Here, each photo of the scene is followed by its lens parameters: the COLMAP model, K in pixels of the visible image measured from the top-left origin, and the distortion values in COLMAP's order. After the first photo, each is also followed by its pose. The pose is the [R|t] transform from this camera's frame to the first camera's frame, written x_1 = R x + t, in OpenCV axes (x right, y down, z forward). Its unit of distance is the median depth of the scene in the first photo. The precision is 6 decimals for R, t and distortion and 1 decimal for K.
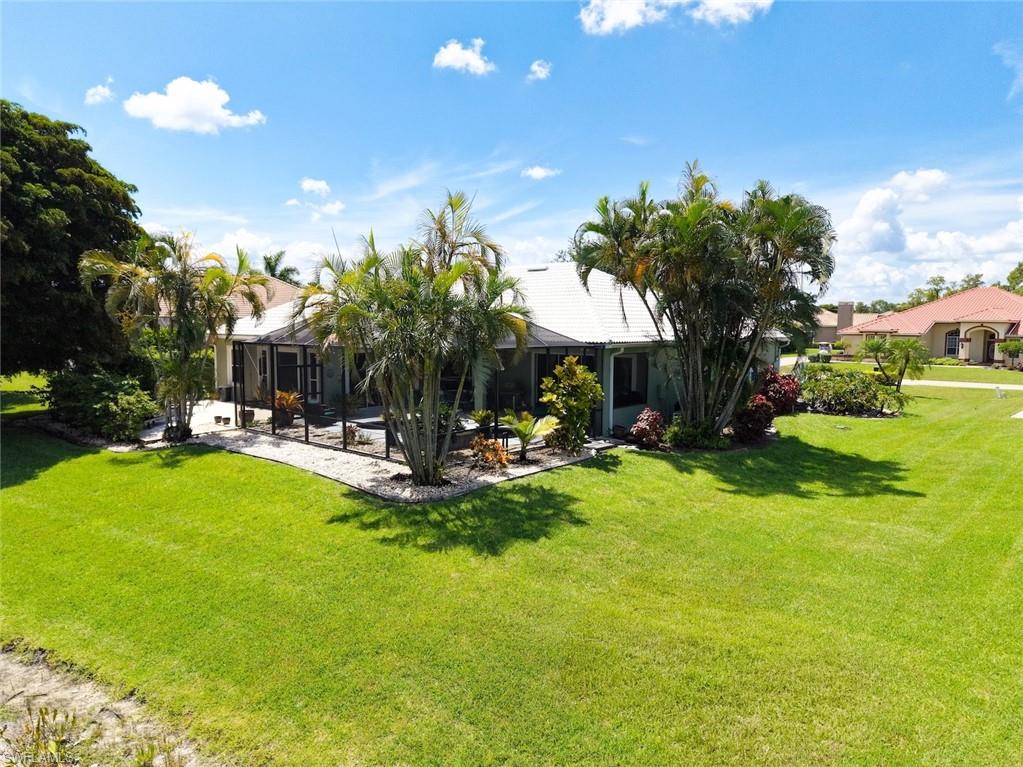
lens RADIAL K [[702.9, 0, 516.5], [0, 702.9, 390.6], [0, 0, 1]] dist [0.027589, -0.026171]
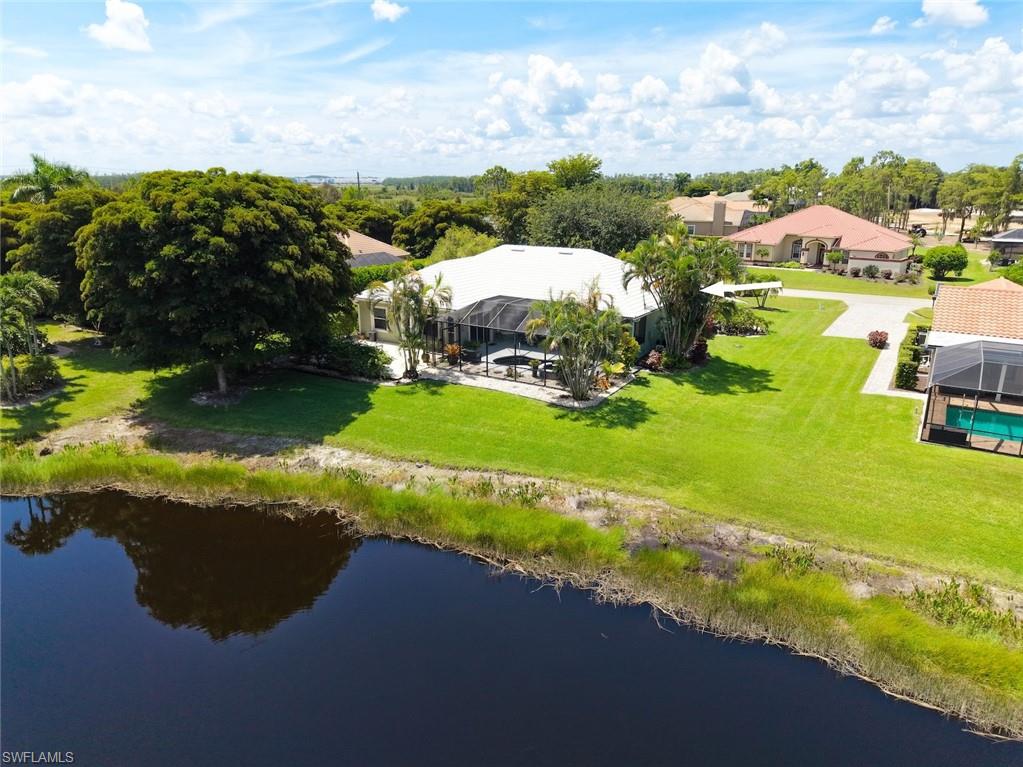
lens RADIAL K [[702.9, 0, 520.2], [0, 702.9, 385.5], [0, 0, 1]] dist [0.027589, -0.026171]
pose [[0.982504, -0.055506, 0.177777, -0.608052], [0.021075, 0.981560, 0.189991, -0.293533], [-0.185044, -0.182920, 0.965556, -0.972820]]
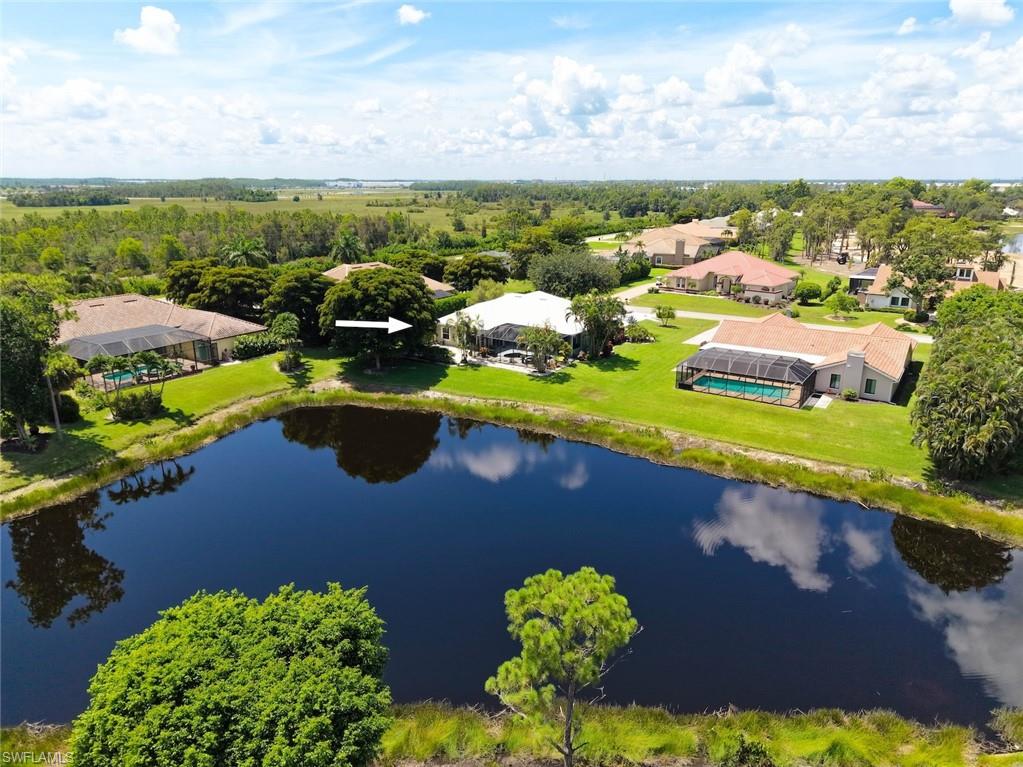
lens RADIAL K [[702.9, 0, 512.4], [0, 702.9, 387.2], [0, 0, 1]] dist [0.027589, -0.026171]
pose [[0.989434, -0.048200, 0.136738, -0.869901], [0.021309, 0.981225, 0.191684, -0.621172], [-0.143410, -0.186745, 0.971885, -3.288524]]
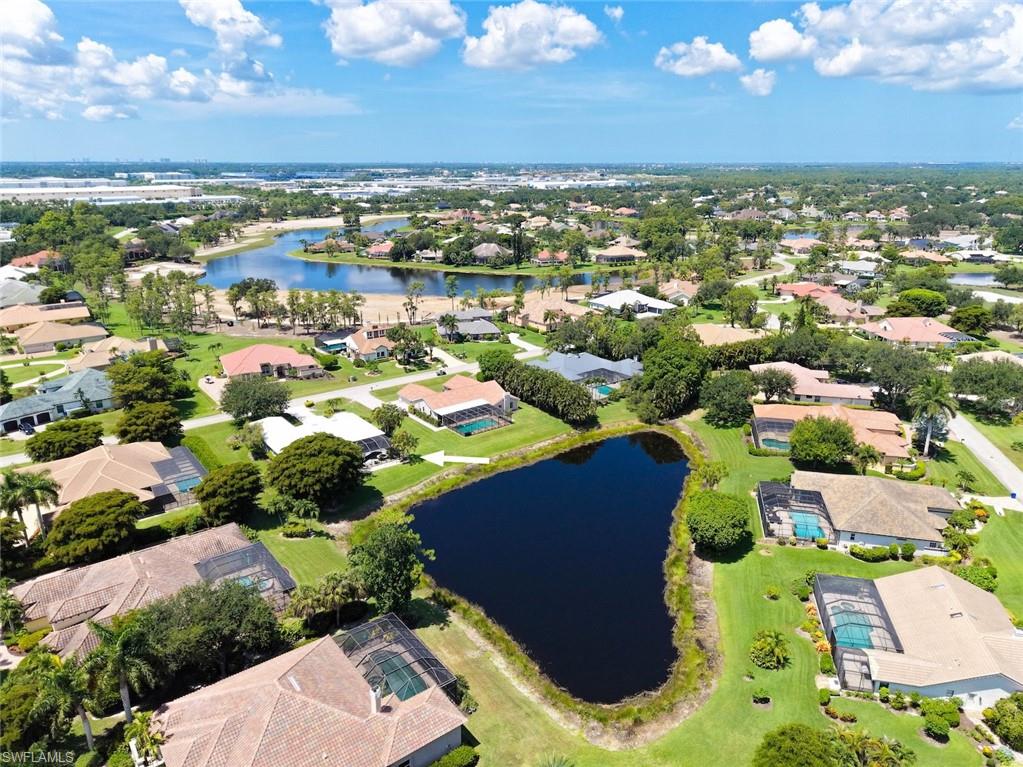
lens RADIAL K [[702.9, 0, 508.7], [0, 702.9, 387.1], [0, 0, 1]] dist [0.027589, -0.026171]
pose [[0.177475, -0.314930, 0.932374, -6.303482], [0.096130, 0.948431, 0.302056, -2.627946], [-0.979419, 0.036021, 0.198597, -1.639994]]
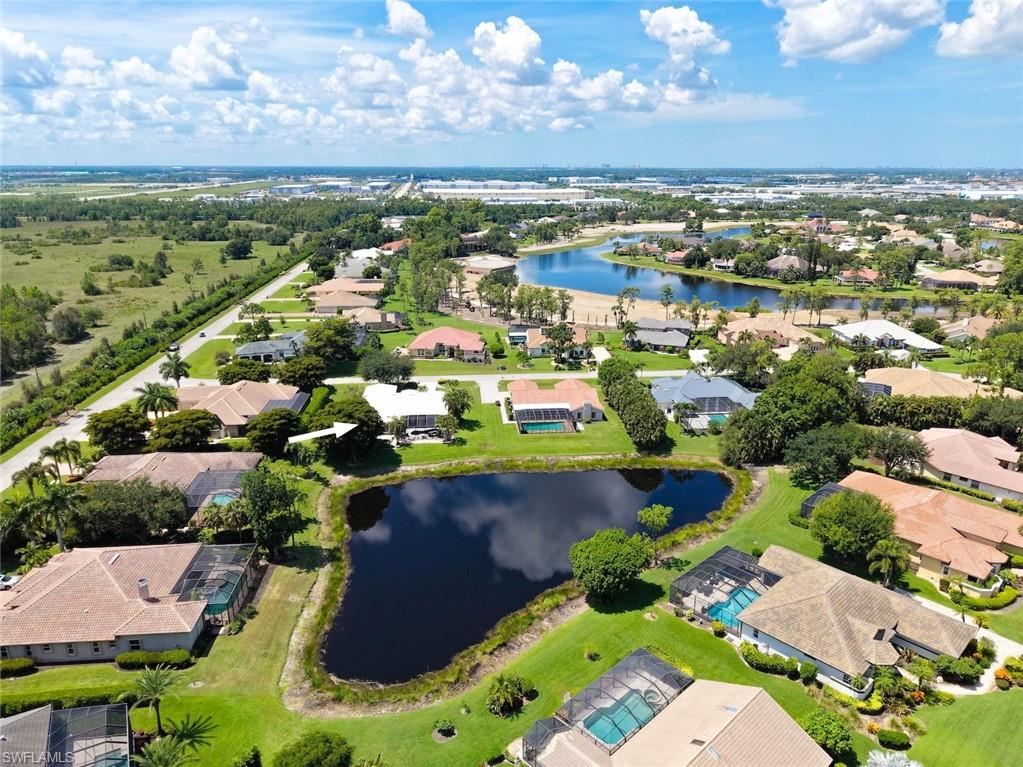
lens RADIAL K [[702.9, 0, 508.4], [0, 702.9, 384.8], [0, 0, 1]] dist [0.027589, -0.026171]
pose [[0.687433, -0.229034, 0.689188, -4.828825], [0.077885, 0.966747, 0.243587, -2.311121], [-0.722060, -0.113772, 0.682412, -4.841150]]
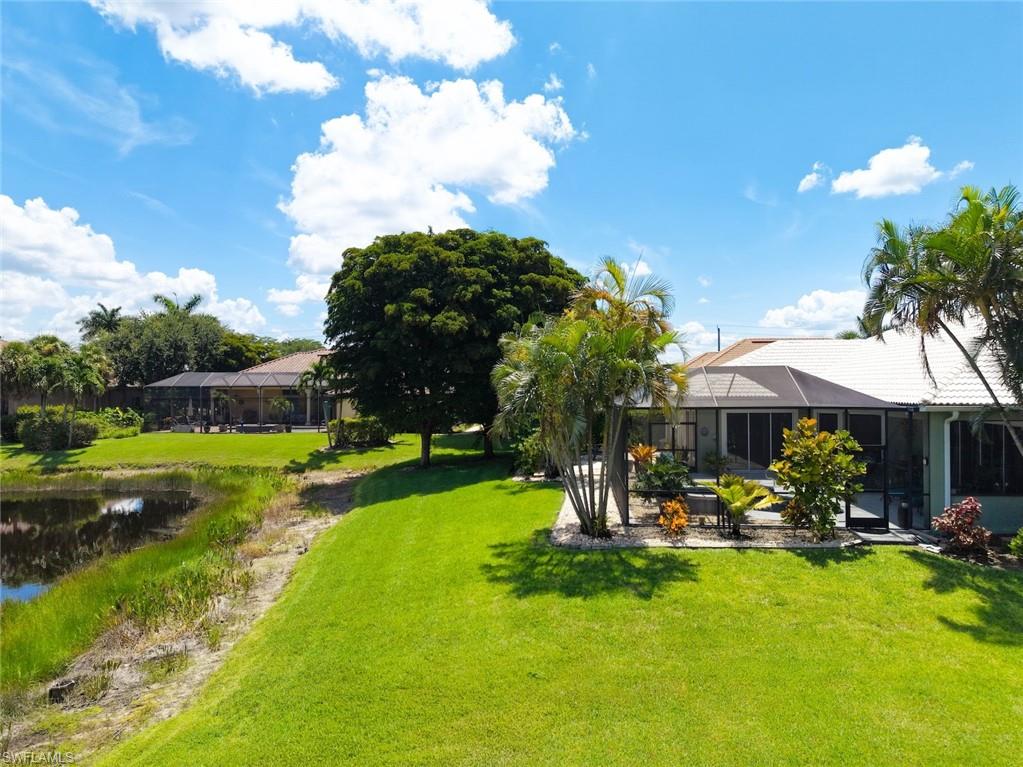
lens RADIAL K [[702.9, 0, 515.6], [0, 702.9, 381.9], [0, 0, 1]] dist [0.027589, -0.026171]
pose [[0.586699, -0.012258, -0.809713, 0.532647], [-0.069794, 0.995399, -0.065640, -0.012672], [0.806792, 0.095024, 0.583144, 0.222222]]
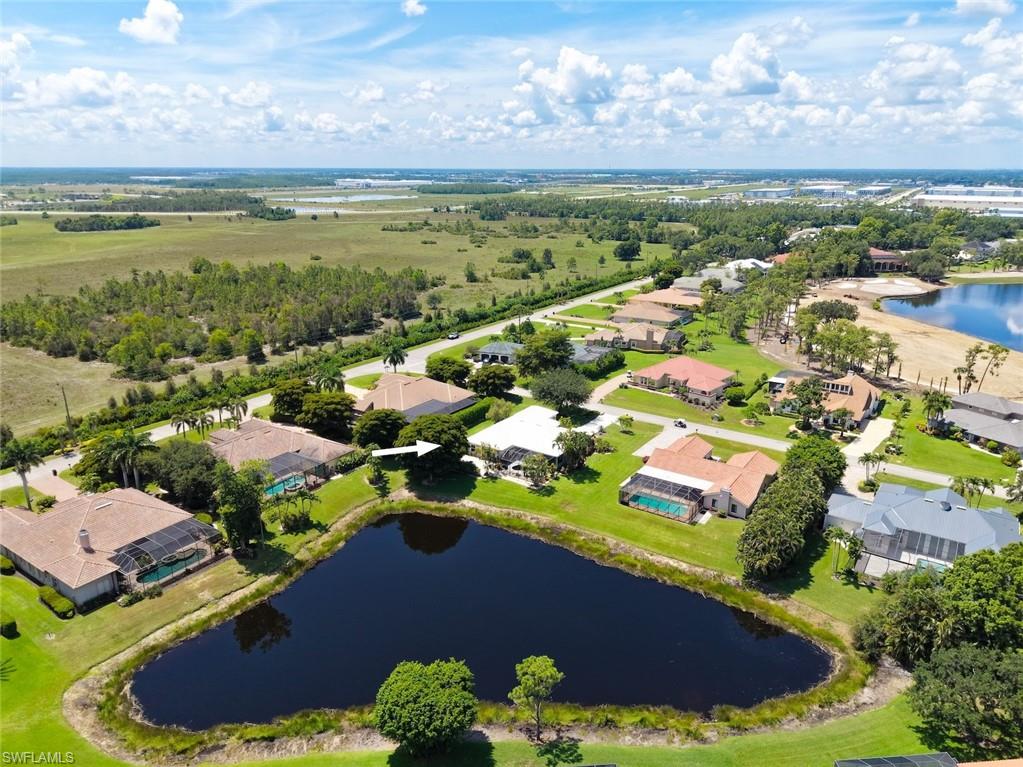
lens RADIAL K [[702.9, 0, 506.4], [0, 702.9, 385.2], [0, 0, 1]] dist [0.027589, -0.026171]
pose [[0.991402, -0.051112, 0.120459, -1.144424], [0.025474, 0.978333, 0.205464, -2.201822], [-0.128350, -0.200629, 0.971223, -5.398539]]
